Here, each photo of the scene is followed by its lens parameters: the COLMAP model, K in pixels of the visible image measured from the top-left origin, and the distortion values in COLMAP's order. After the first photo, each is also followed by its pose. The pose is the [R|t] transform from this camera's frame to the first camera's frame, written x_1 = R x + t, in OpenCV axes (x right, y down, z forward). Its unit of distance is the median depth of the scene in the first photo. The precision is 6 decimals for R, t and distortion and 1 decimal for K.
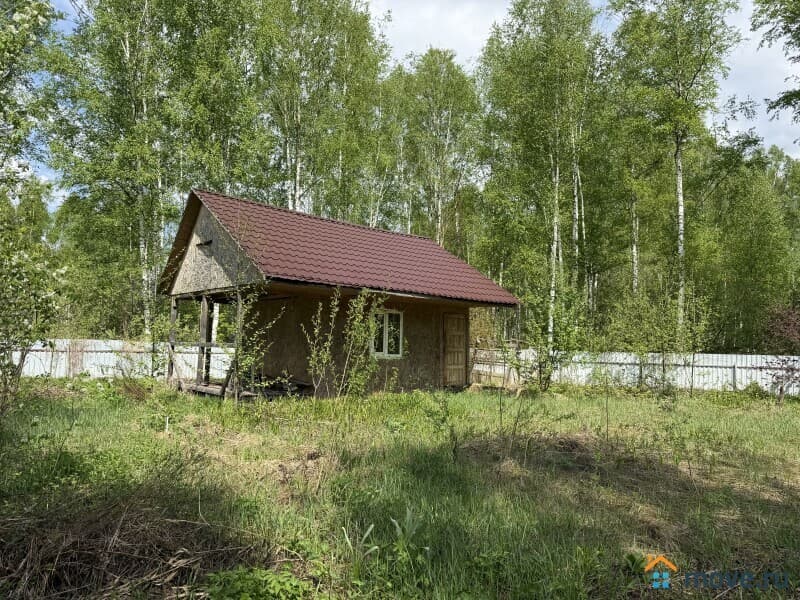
lens RADIAL K [[561.0, 0, 400.0], [0, 561.0, 300.0], [0, 0, 1]] dist [0.002213, 0.000021]
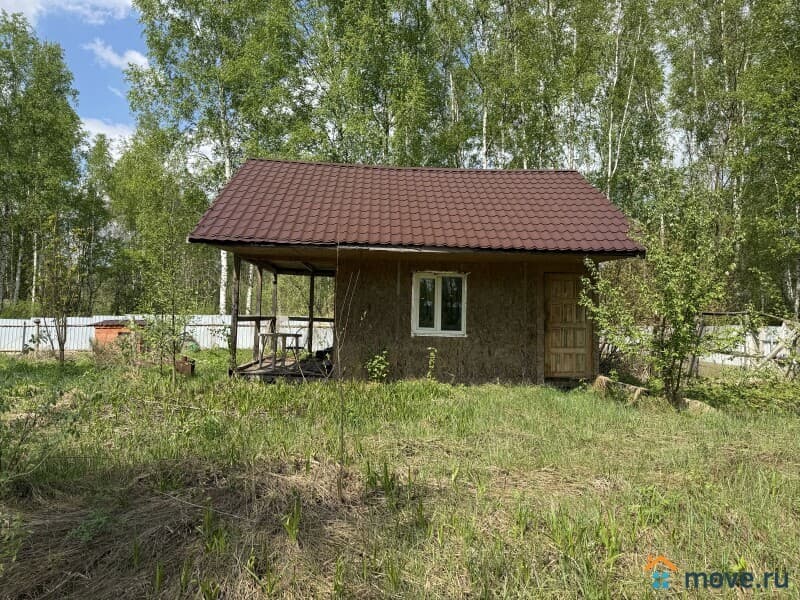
lens RADIAL K [[561.0, 0, 400.0], [0, 561.0, 300.0], [0, 0, 1]] dist [0.002213, 0.000021]
pose [[0.774544, -0.024213, -0.632057, 0.393472], [0.049281, 0.998540, 0.022138, 0.034065], [0.630598, -0.048295, 0.774606, 0.360841]]
